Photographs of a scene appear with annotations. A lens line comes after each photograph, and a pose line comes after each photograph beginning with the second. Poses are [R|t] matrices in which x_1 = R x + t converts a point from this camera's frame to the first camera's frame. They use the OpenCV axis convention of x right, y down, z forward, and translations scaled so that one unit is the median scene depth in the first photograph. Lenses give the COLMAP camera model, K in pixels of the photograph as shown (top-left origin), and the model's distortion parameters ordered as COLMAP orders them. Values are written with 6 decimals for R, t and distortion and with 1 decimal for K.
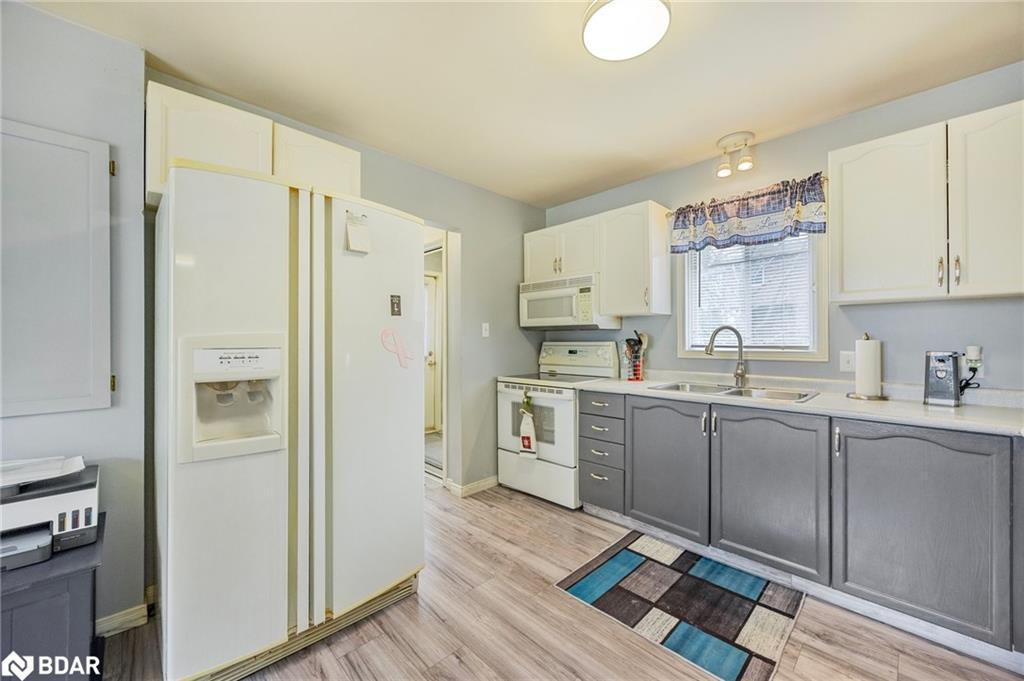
lens RADIAL K [[393.9, 0, 511.7], [0, 393.9, 338.8], [0, 0, 1]] dist [0.001042, -0.000156]
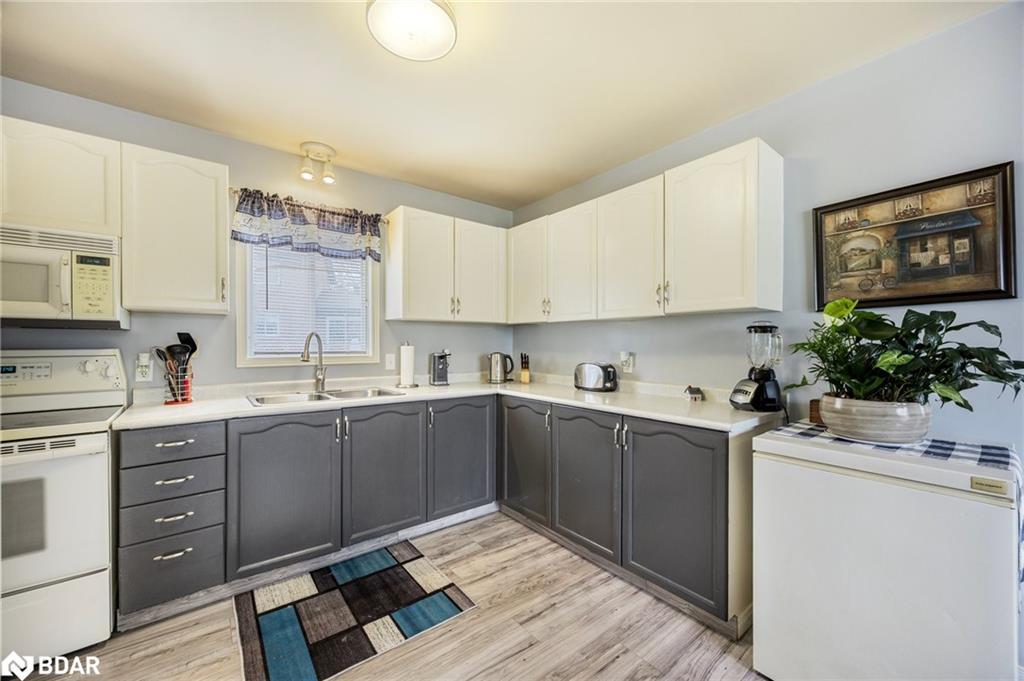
lens RADIAL K [[396.3, 0, 514.8], [0, 396.3, 345.1], [0, 0, 1]] dist [0.000500, 0.000035]
pose [[0.102951, -0.000496, 0.994686, -0.423104], [-0.003426, 0.999994, 0.000853, -0.001959], [-0.994680, -0.003496, 0.102949, 0.409073]]
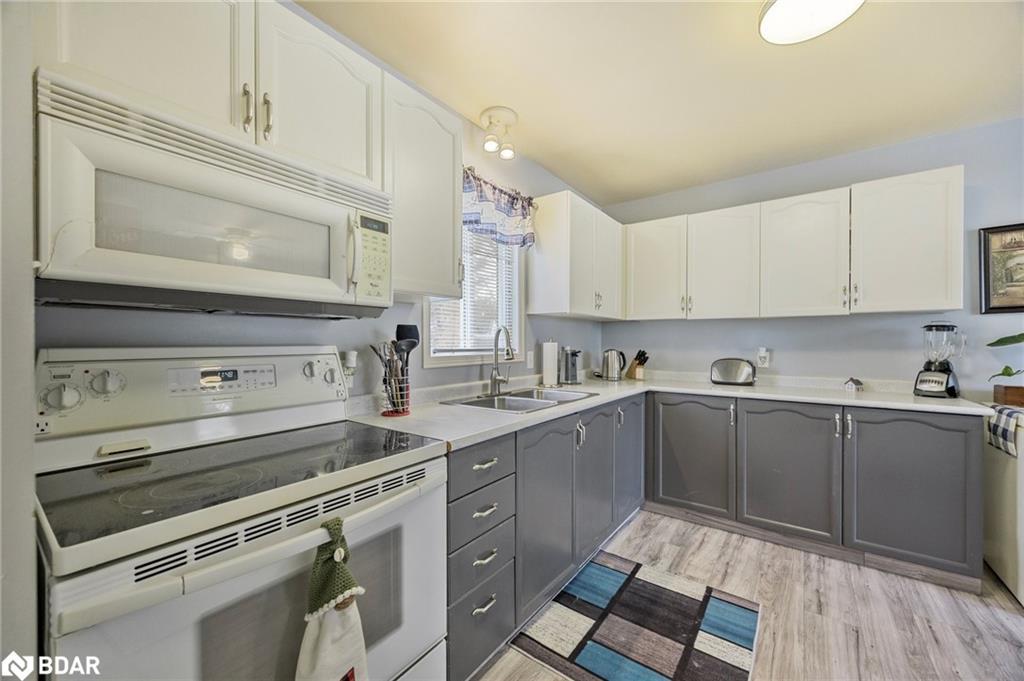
lens RADIAL K [[393.2, 0, 511.4], [0, 393.2, 343.8], [0, 0, 1]] dist [-0.000306, -0.000015]
pose [[-0.159360, -0.002093, 0.987218, -0.330941], [-0.004057, 0.999991, 0.001465, 0.005645], [-0.987212, -0.003772, -0.159367, 1.173773]]
